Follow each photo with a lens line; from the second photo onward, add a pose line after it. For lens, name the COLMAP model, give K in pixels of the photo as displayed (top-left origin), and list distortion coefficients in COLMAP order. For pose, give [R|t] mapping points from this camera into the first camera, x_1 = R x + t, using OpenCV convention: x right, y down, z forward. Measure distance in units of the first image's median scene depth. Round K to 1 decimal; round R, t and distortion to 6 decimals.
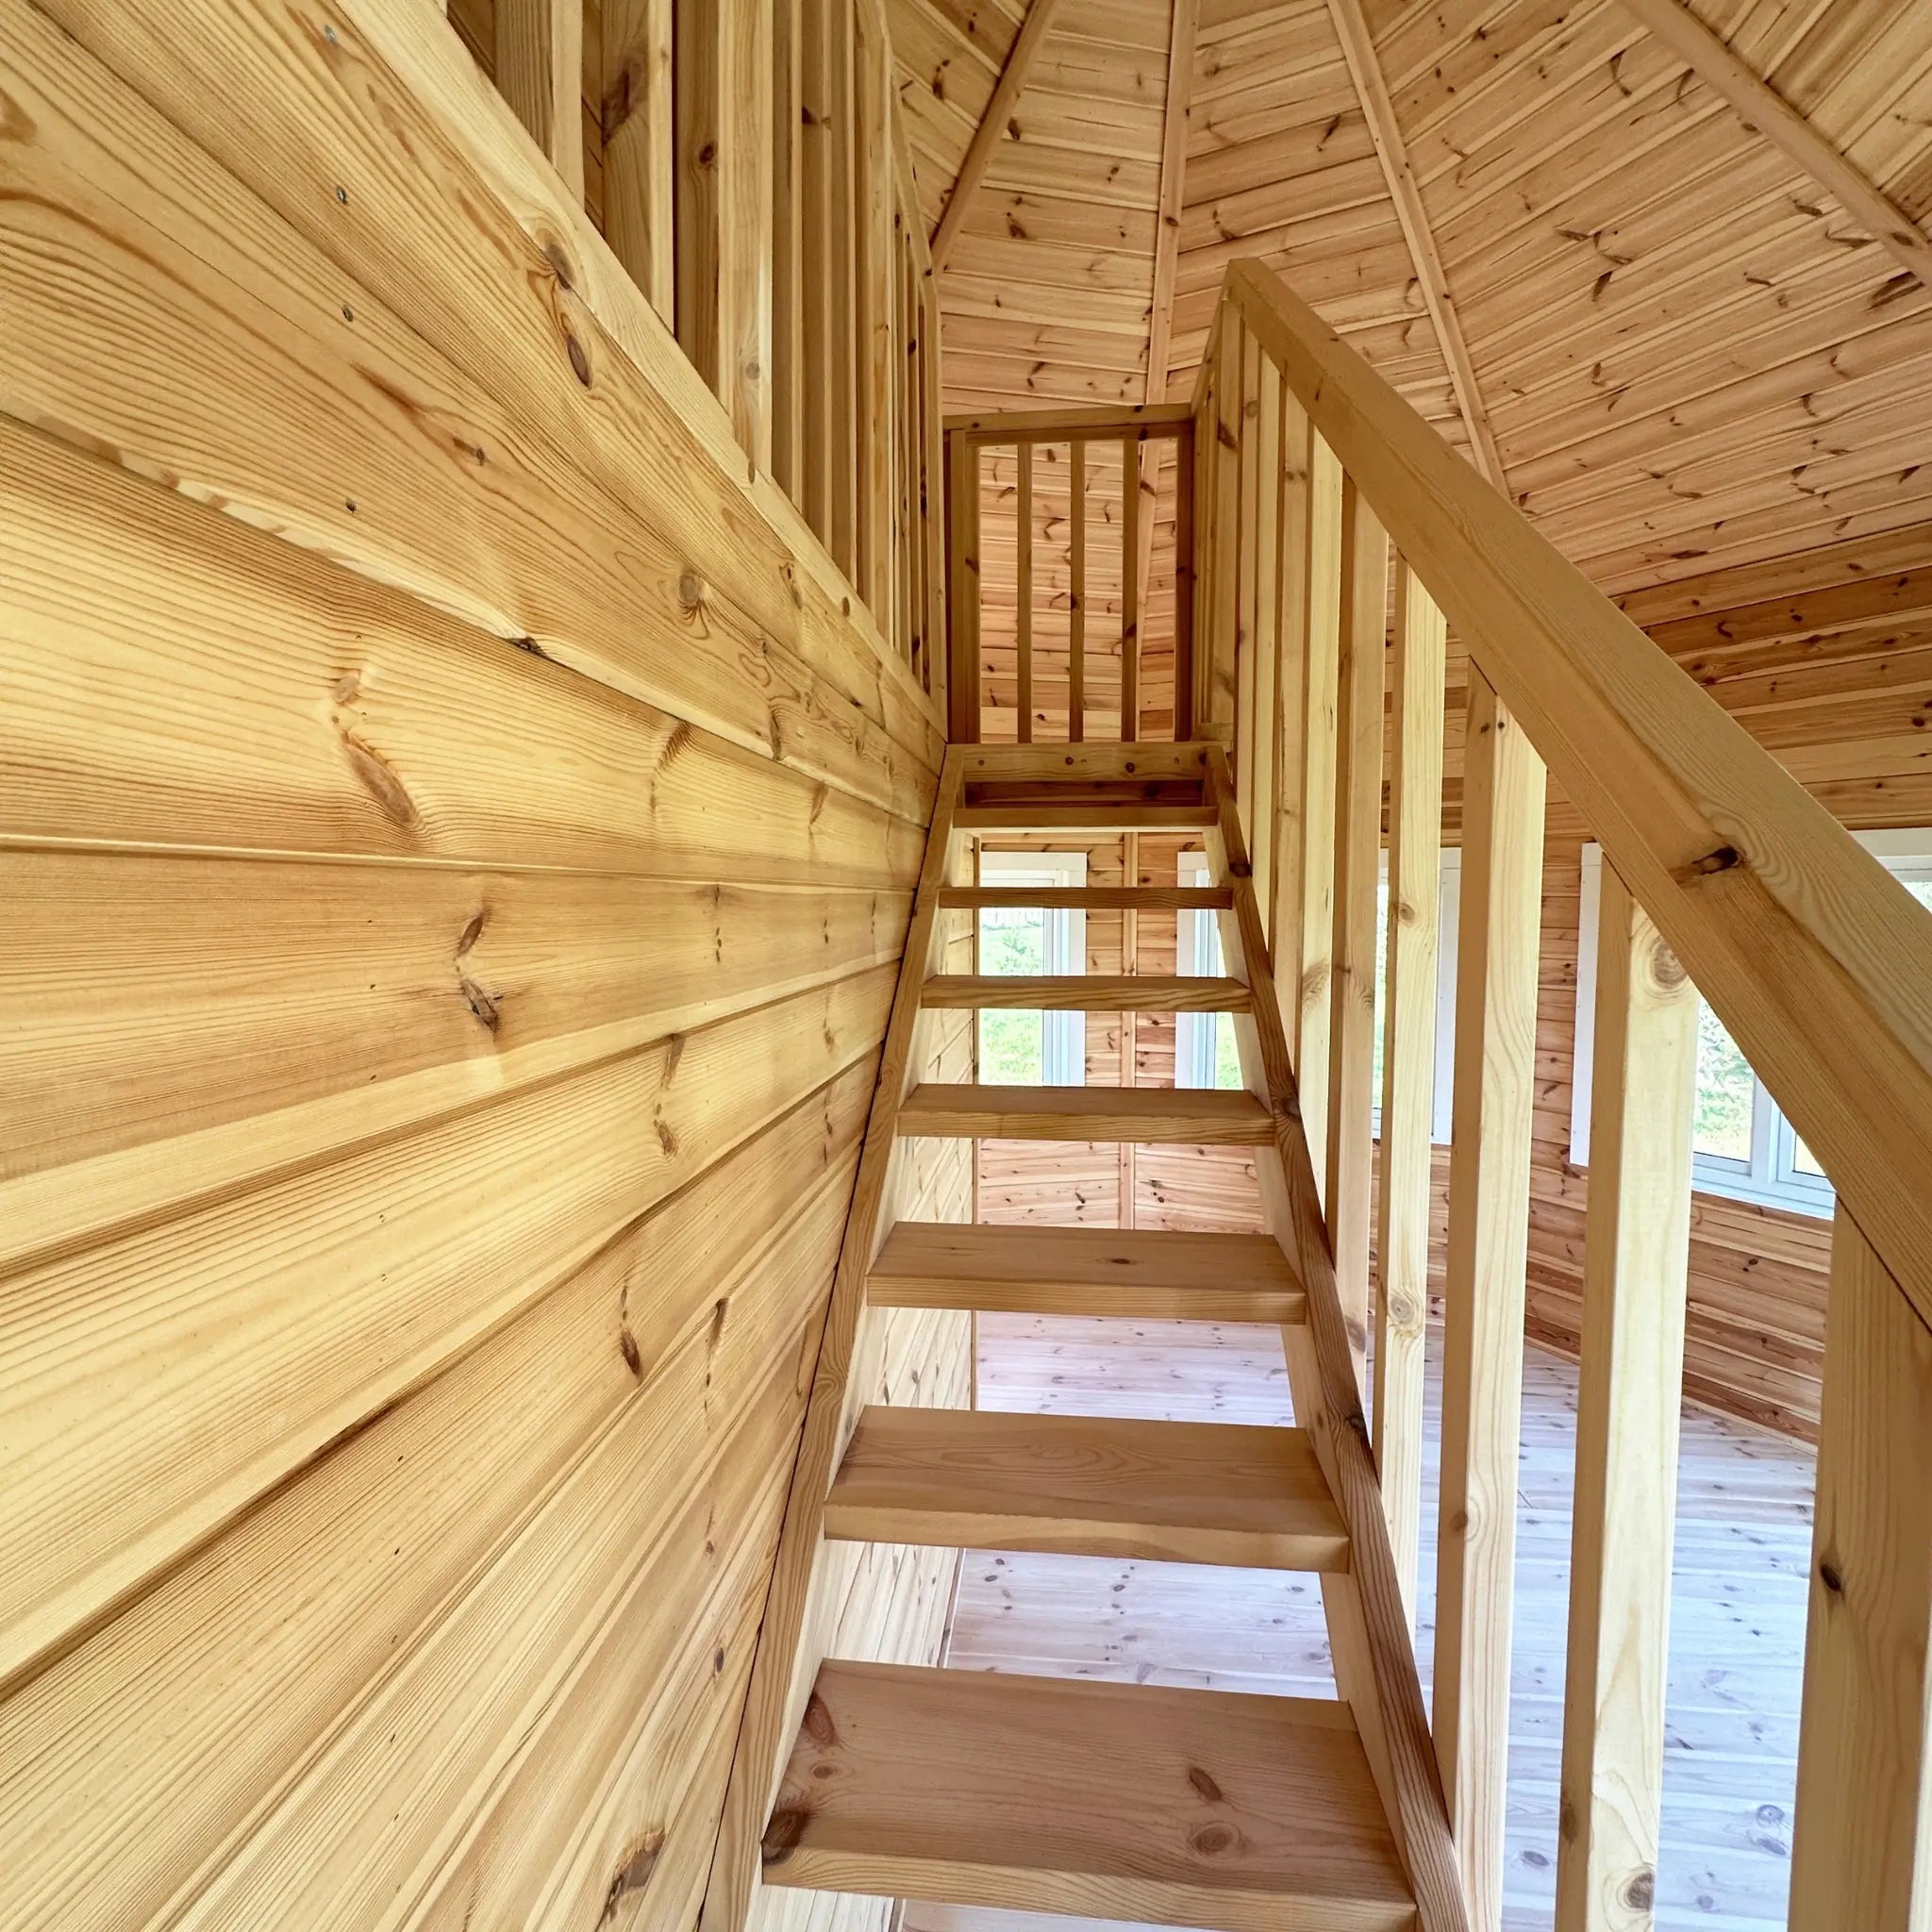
lens RADIAL K [[1024.9, 0, 970.9], [0, 1024.9, 967.3], [0, 0, 1]] dist [-0.003139, 0.000448]
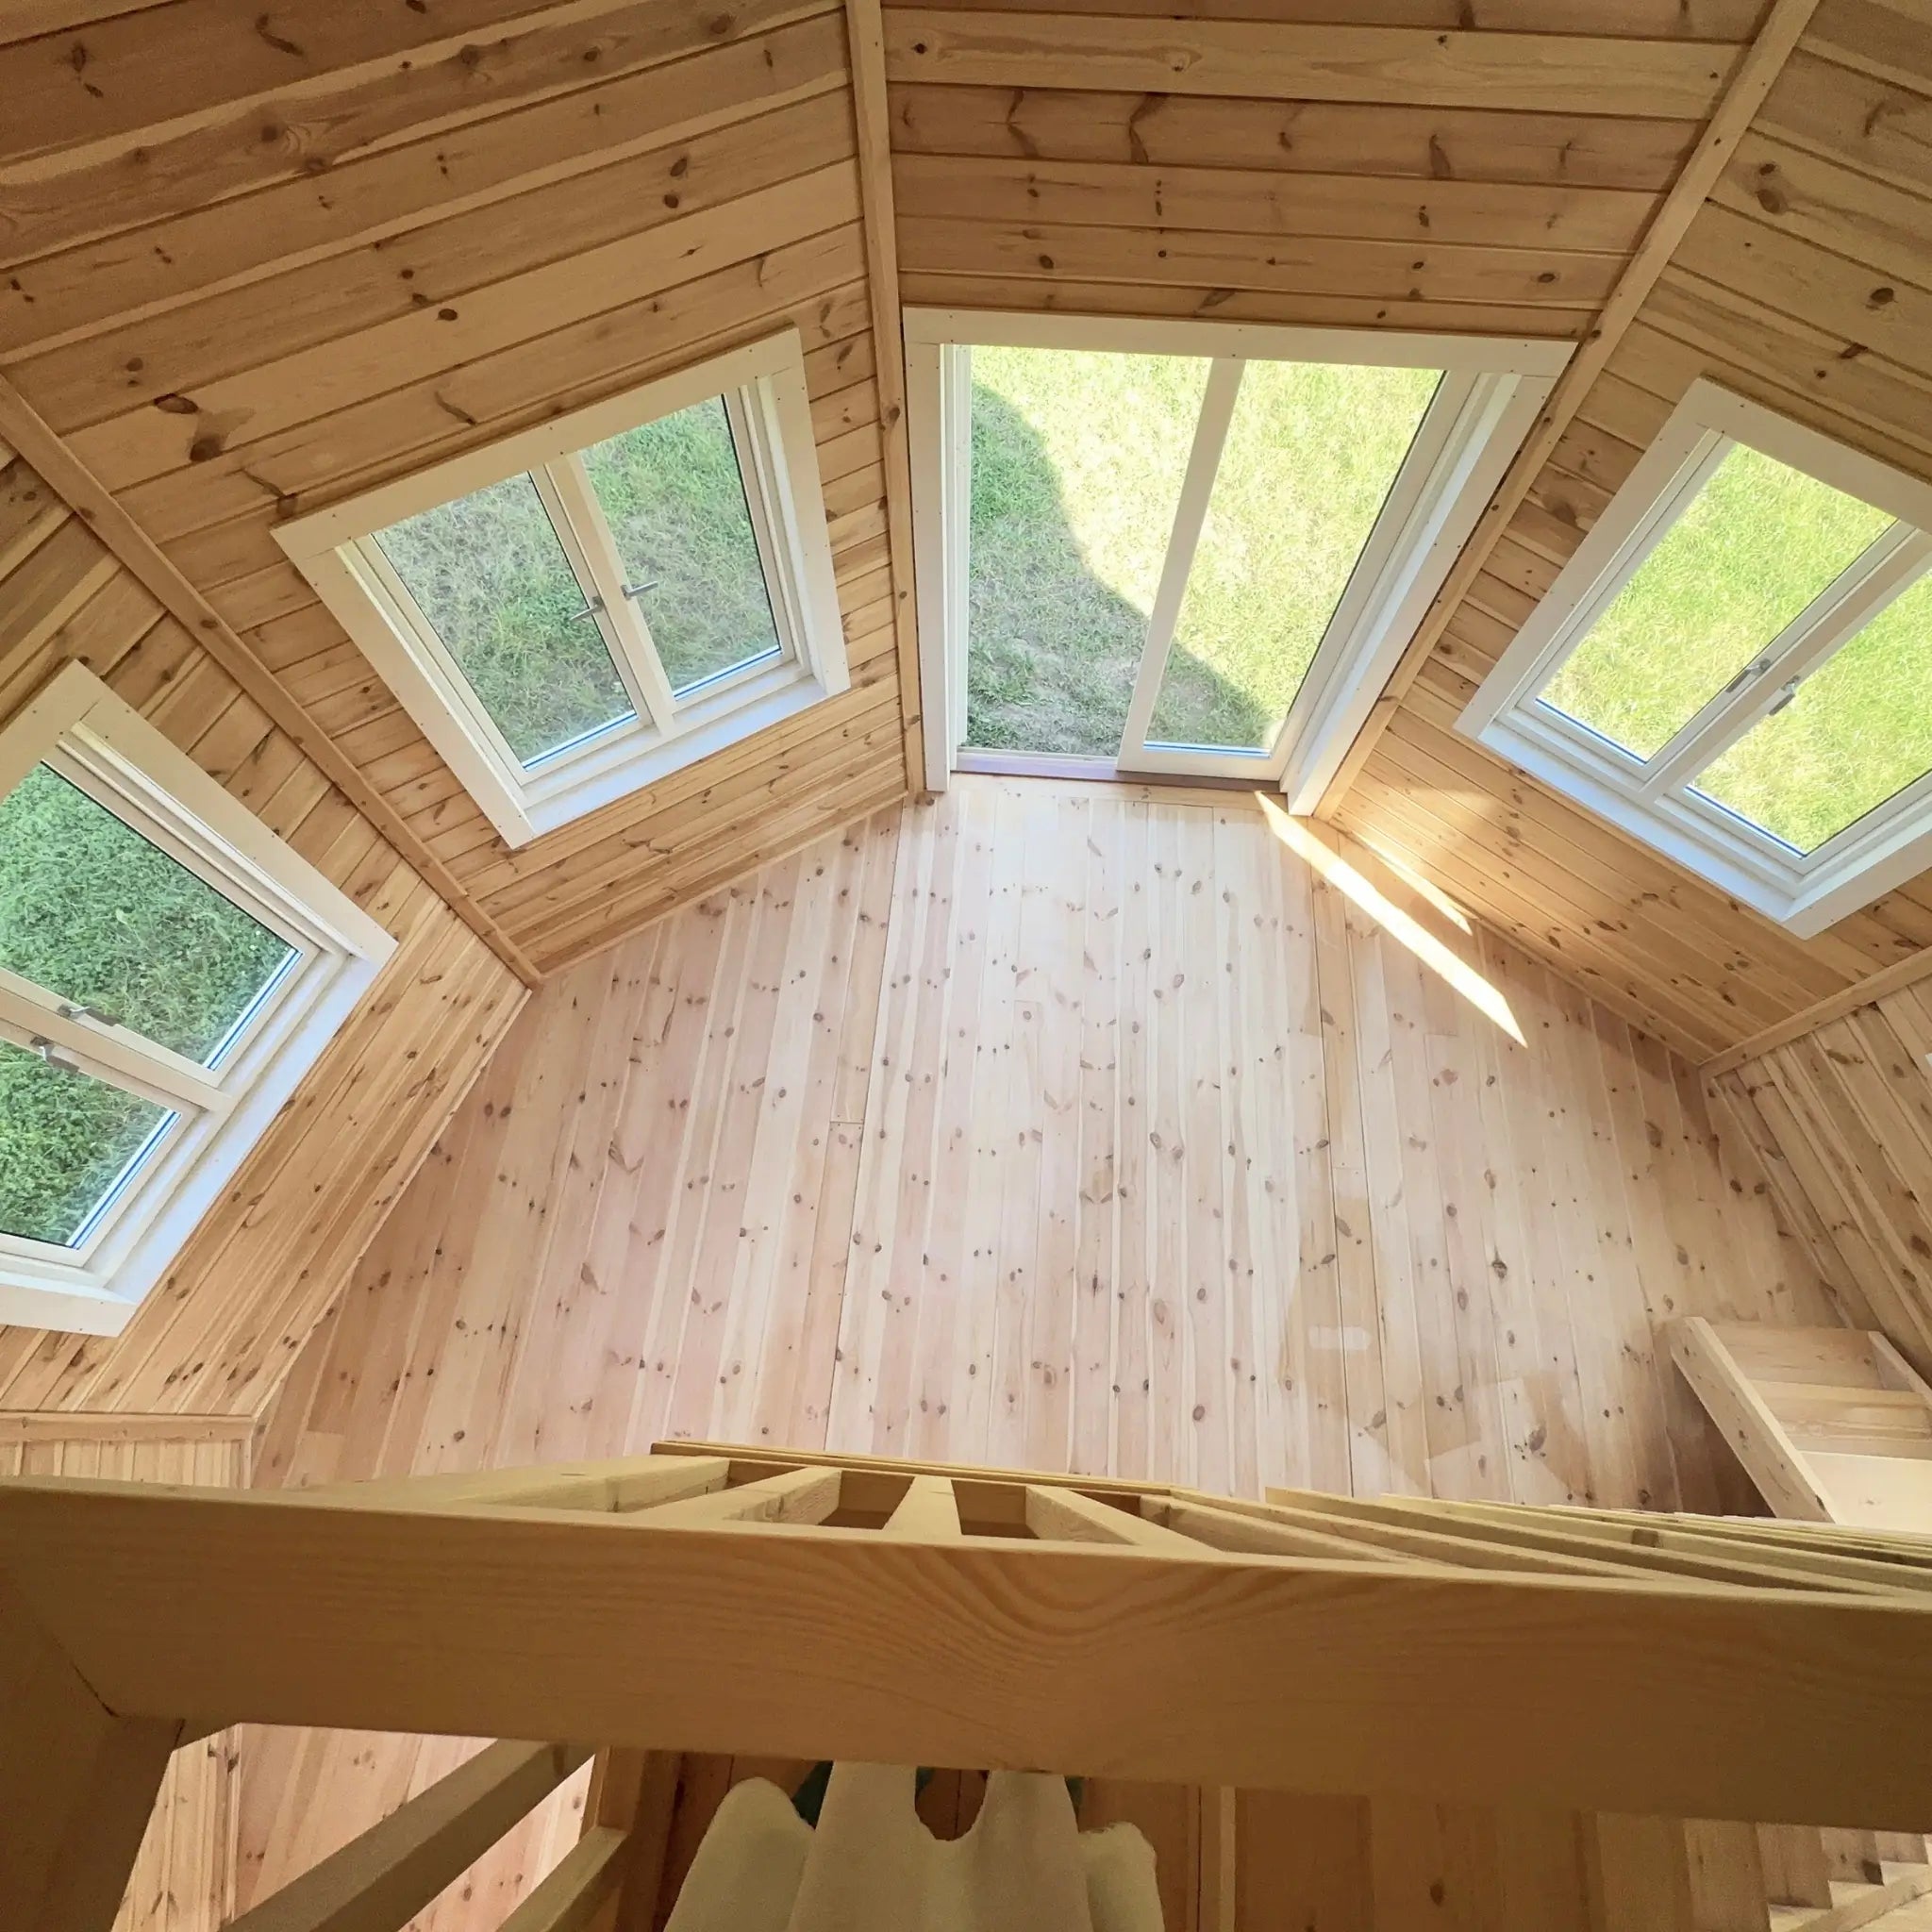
lens RADIAL K [[1046.1, 0, 963.4], [0, 1046.1, 962.1], [0, 0, 1]] dist [-0.002402, -0.000519]
pose [[-0.027260, -0.911133, 0.411209, 0.258930], [0.061647, 0.409047, 0.910429, -0.749082], [-0.997726, 0.050168, 0.045018, 0.966017]]
